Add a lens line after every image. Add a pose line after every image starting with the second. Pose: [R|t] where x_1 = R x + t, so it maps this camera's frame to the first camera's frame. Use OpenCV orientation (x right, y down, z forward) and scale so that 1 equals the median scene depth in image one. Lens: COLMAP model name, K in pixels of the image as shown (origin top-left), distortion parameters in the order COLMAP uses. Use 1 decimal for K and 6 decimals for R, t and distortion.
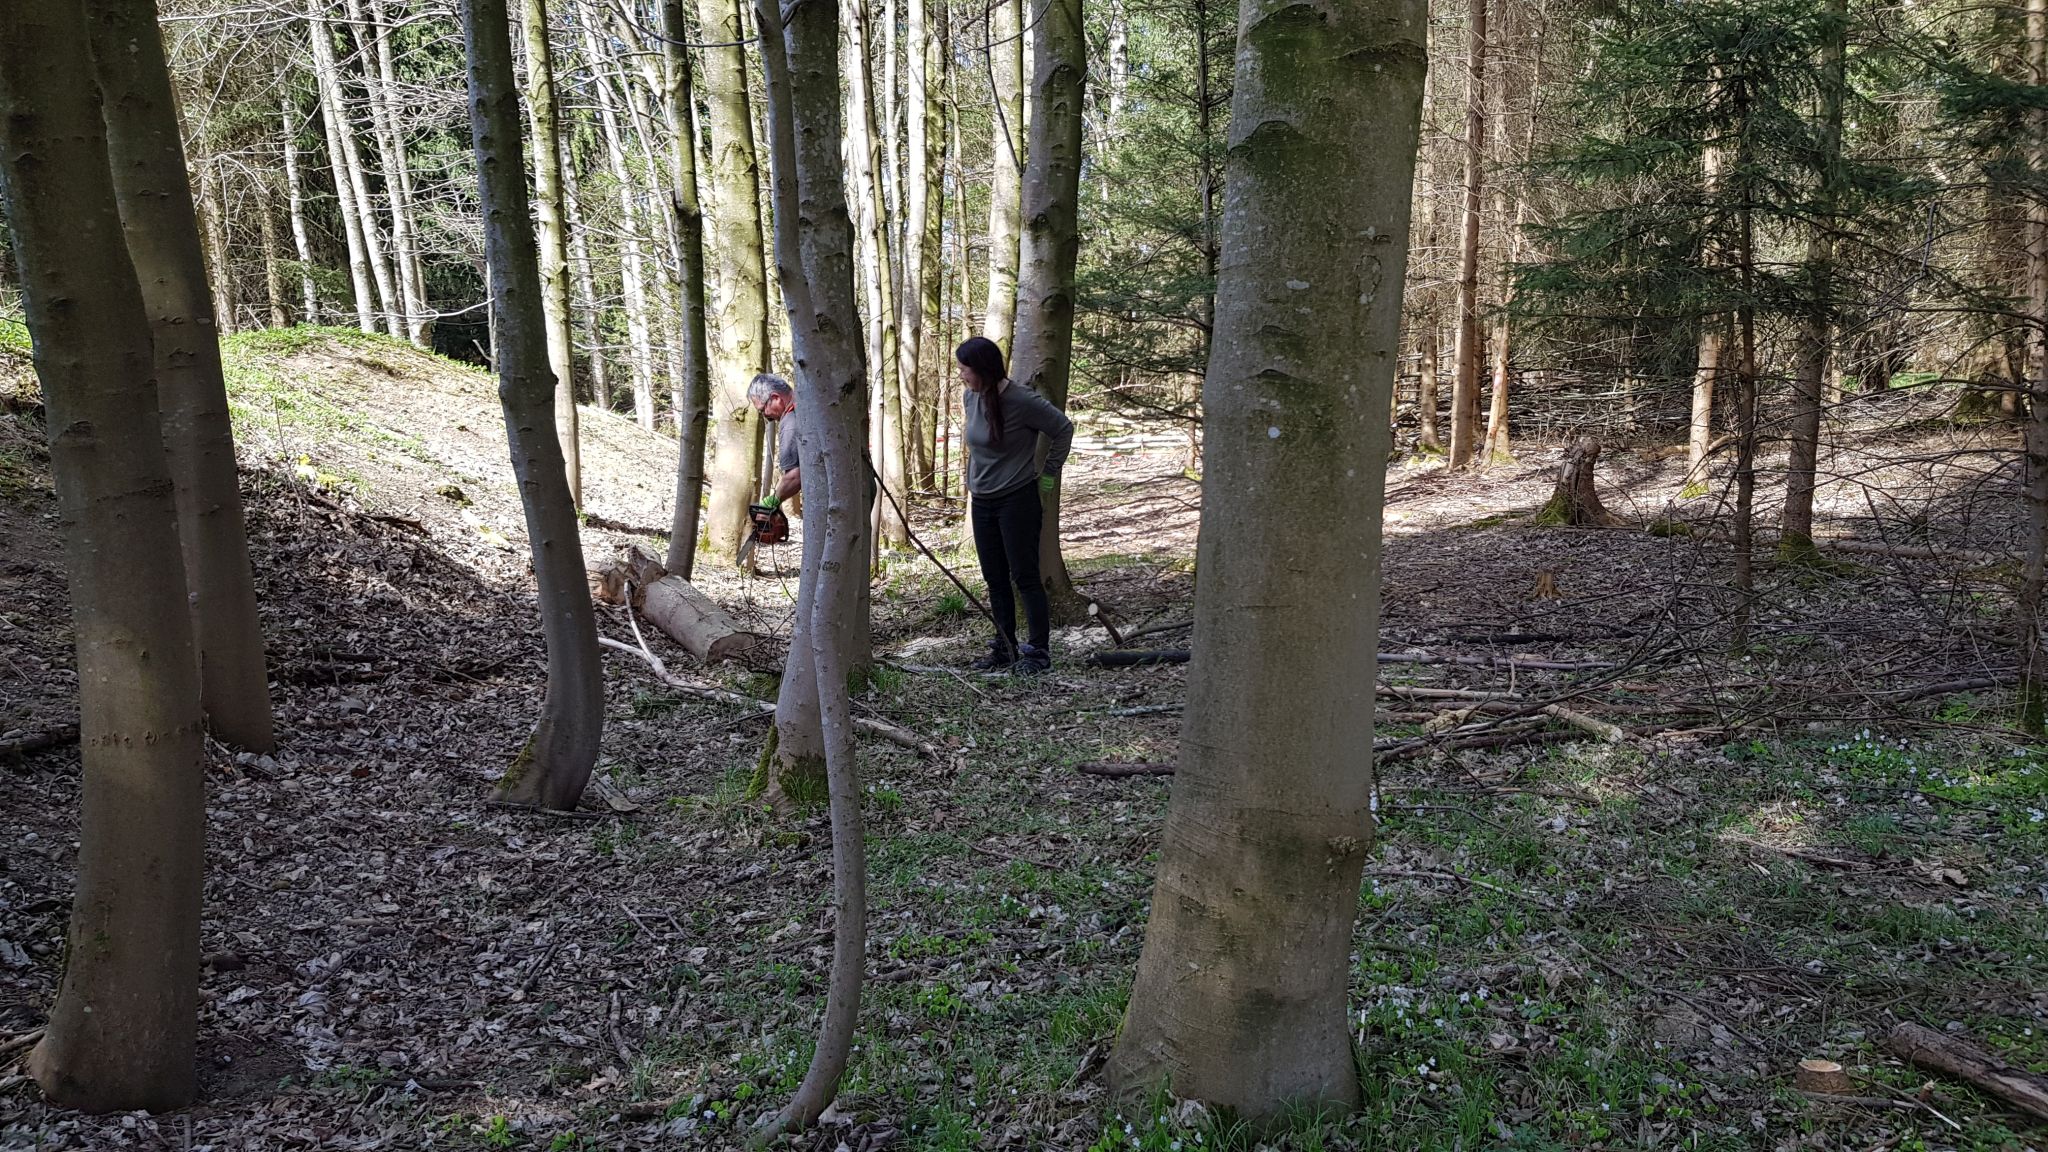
lens RADIAL K [[1584.0, 0, 1024.0], [0, 1584.0, 576.0], [0, 0, 1]] dist [0.001801, -0.001241]
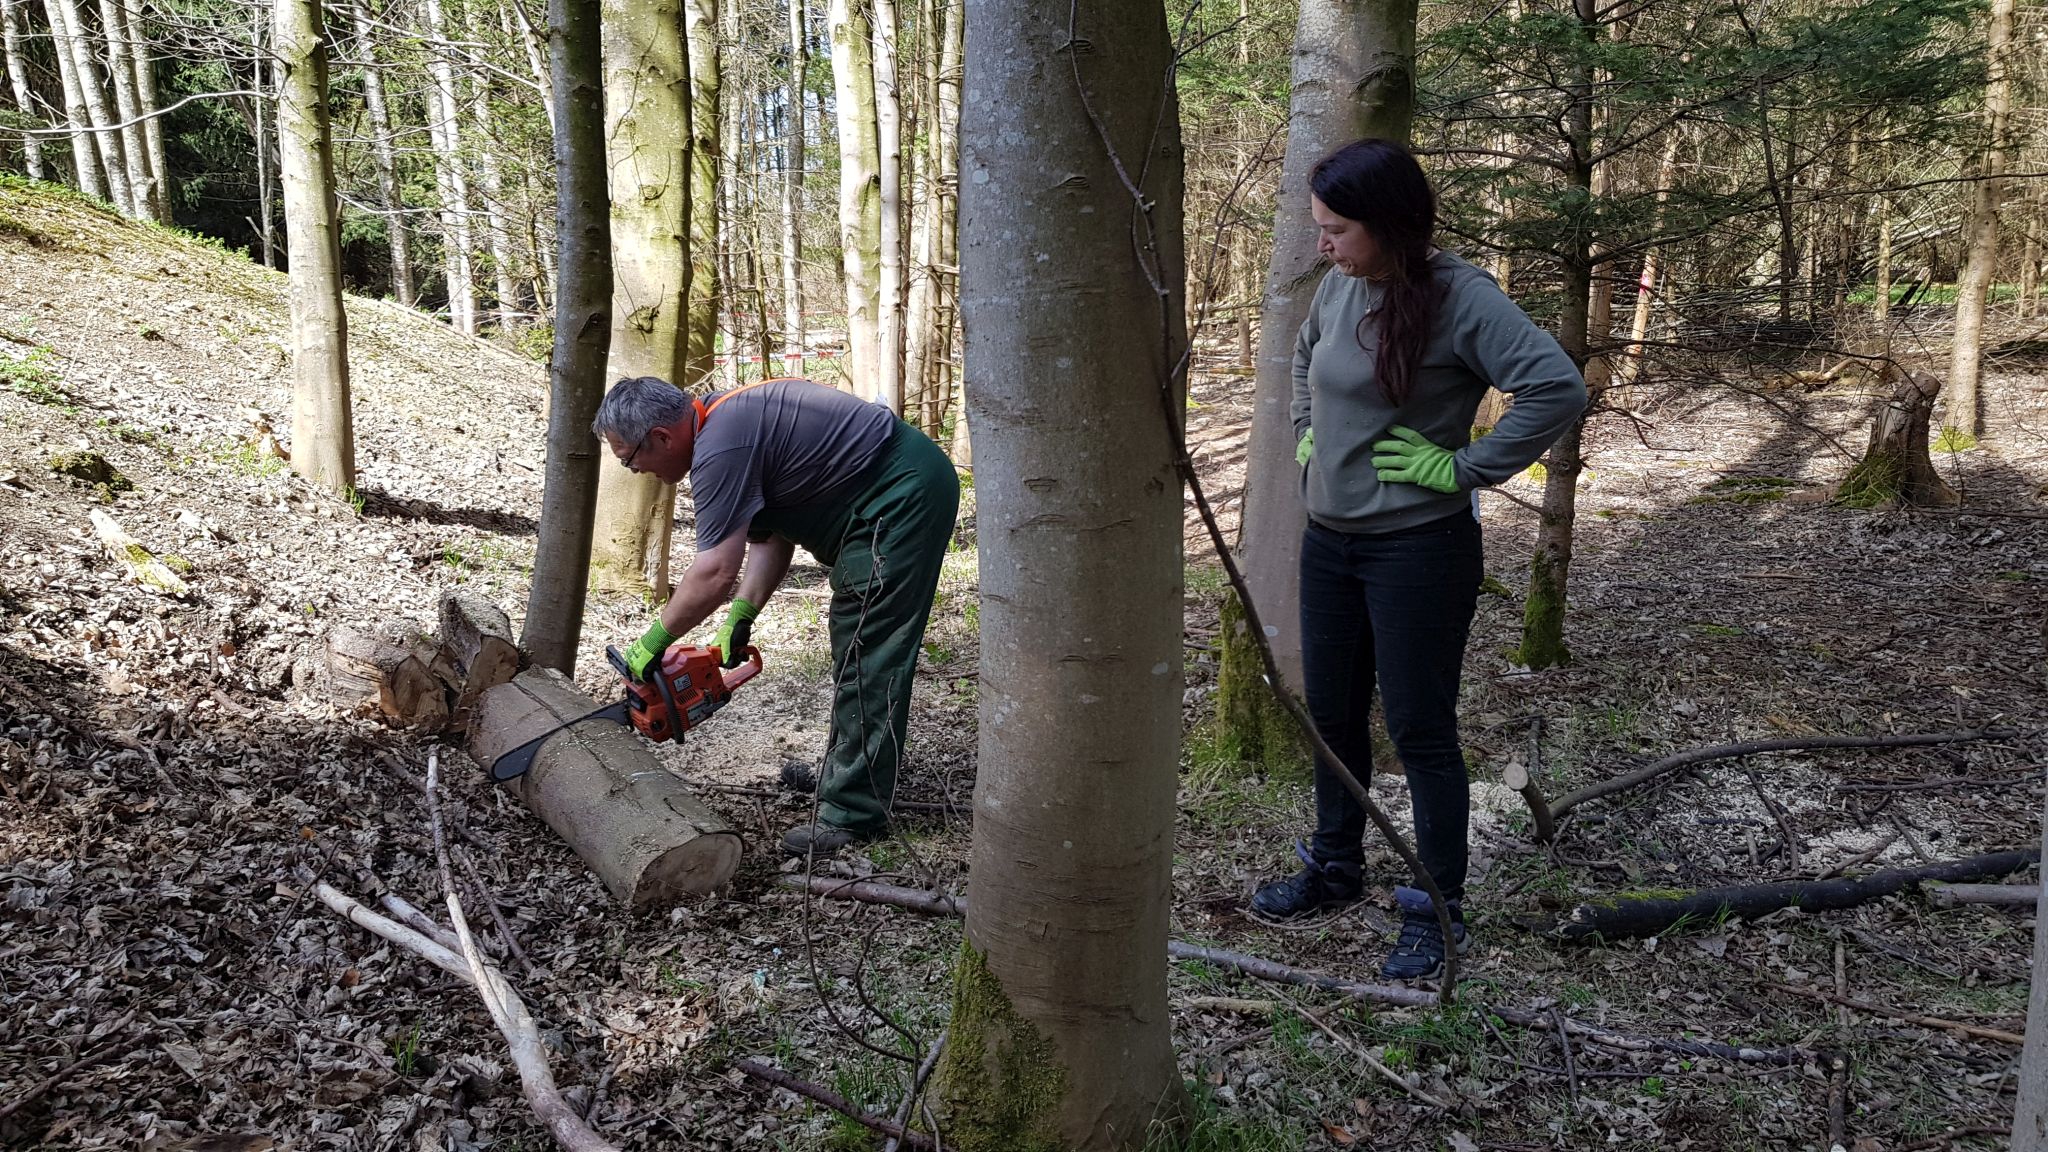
lens RADIAL K [[1616.0, 0, 1024.0], [0, 1616.0, 576.0], [0, 0, 1]] dist [0.007056, -0.086765]
pose [[0.994948, 0.001843, 0.100374, -0.097084], [-0.007492, 0.998407, 0.055926, -0.042149], [-0.100111, -0.056396, 0.993377, 0.392617]]
